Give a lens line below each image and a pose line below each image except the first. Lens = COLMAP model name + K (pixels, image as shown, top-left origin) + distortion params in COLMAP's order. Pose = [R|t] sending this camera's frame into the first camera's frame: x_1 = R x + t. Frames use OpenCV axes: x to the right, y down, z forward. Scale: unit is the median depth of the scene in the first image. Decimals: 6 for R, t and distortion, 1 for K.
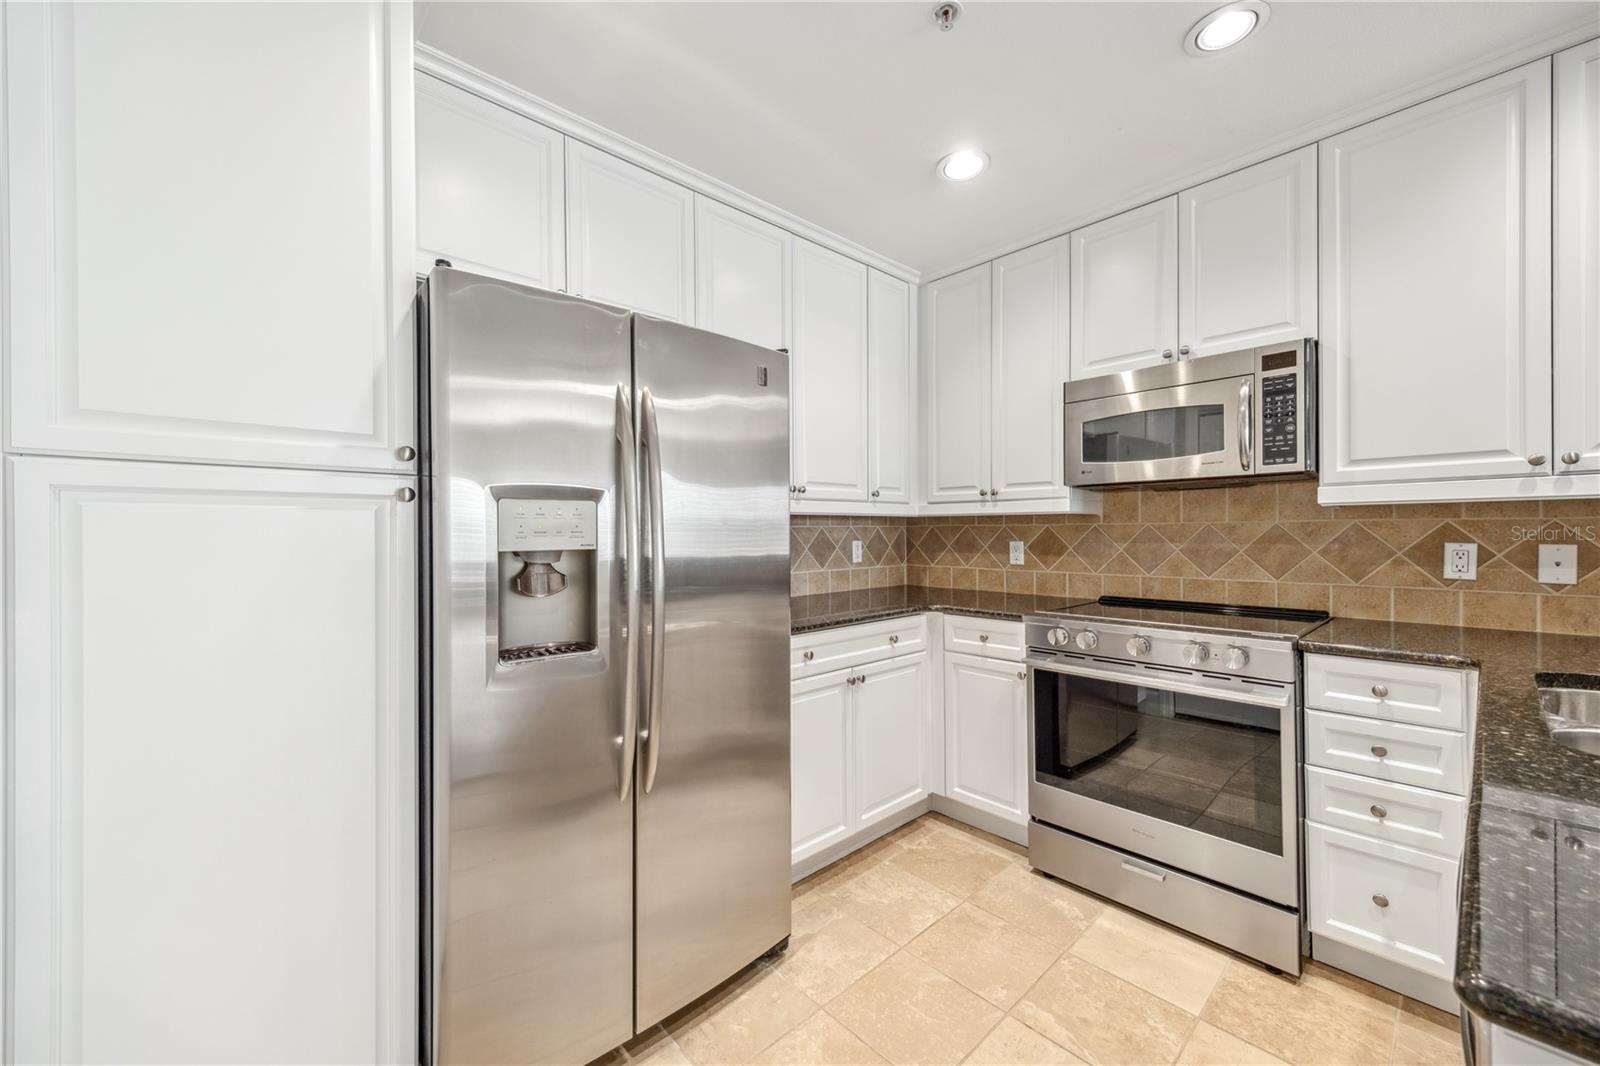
lens RADIAL K [[592.6, 0, 806.9], [0, 592.6, 543.6], [0, 0, 1]] dist [0.002651, -0.001728]
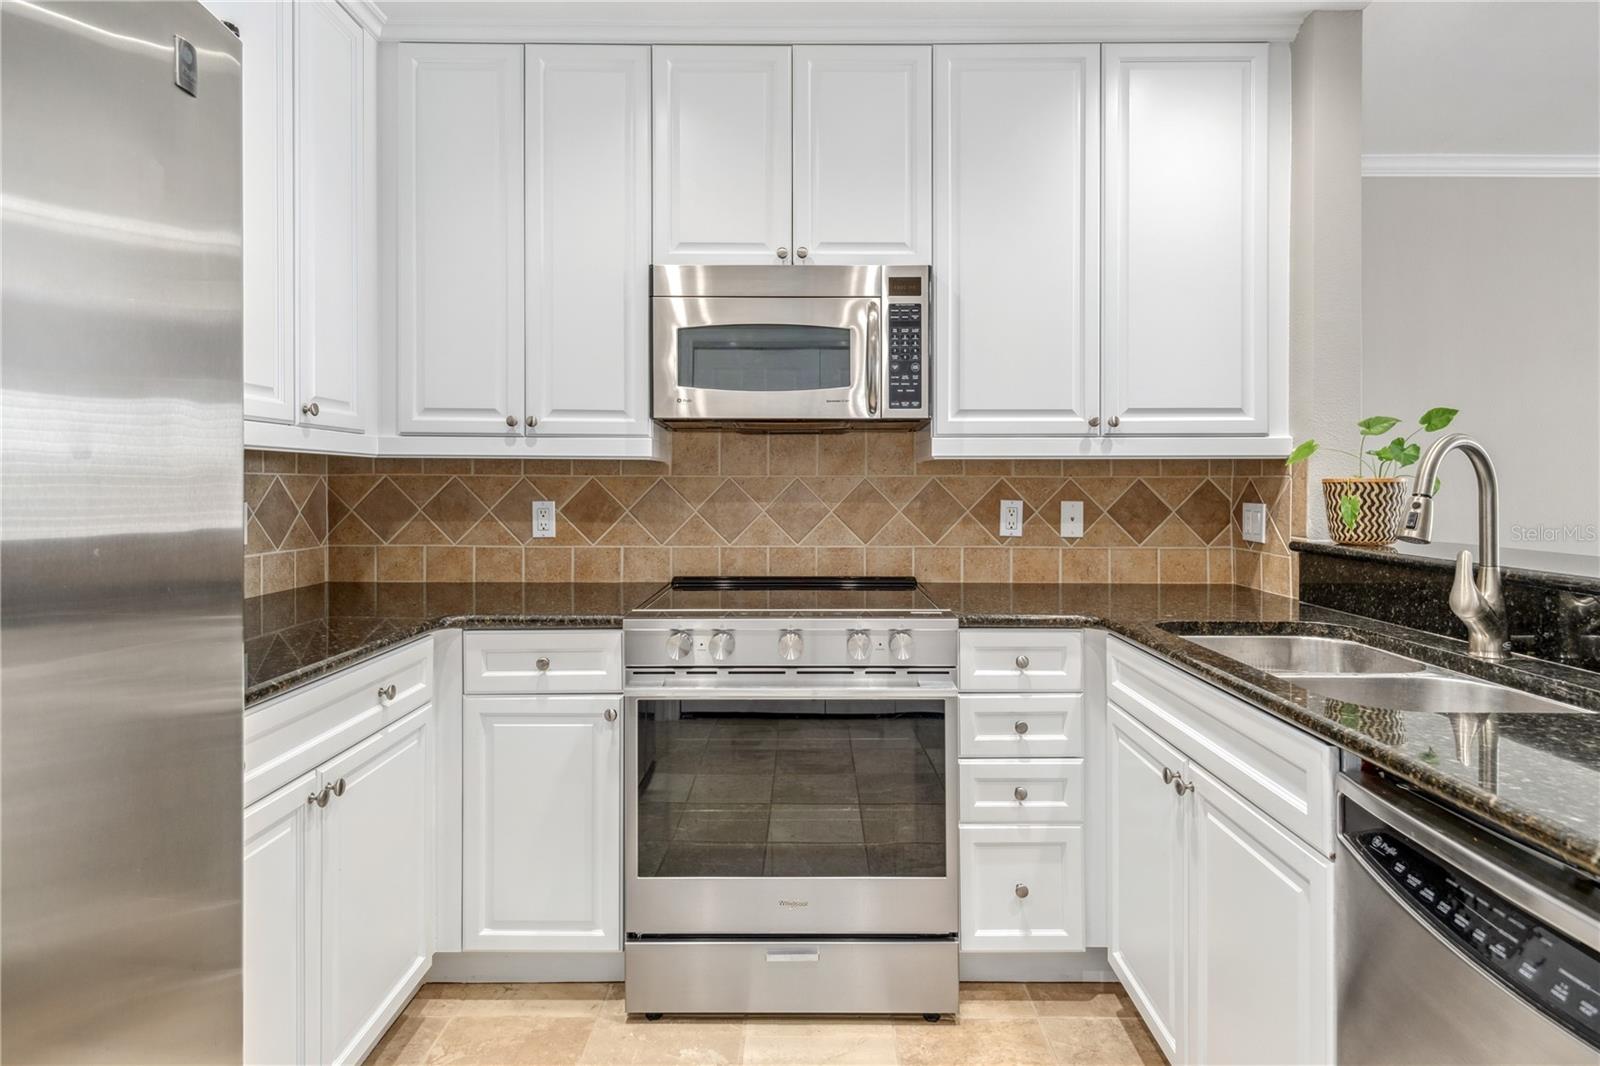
lens RADIAL K [[817.3, 0, 796.5], [0, 817.3, 496.6], [0, 0, 1]] dist [0.015704, -0.009271]
pose [[0.691969, -0.002843, 0.721922, -0.134717], [0.008511, 0.999955, -0.004220, -0.003787], [-0.721877, 0.009064, 0.691962, 0.264965]]
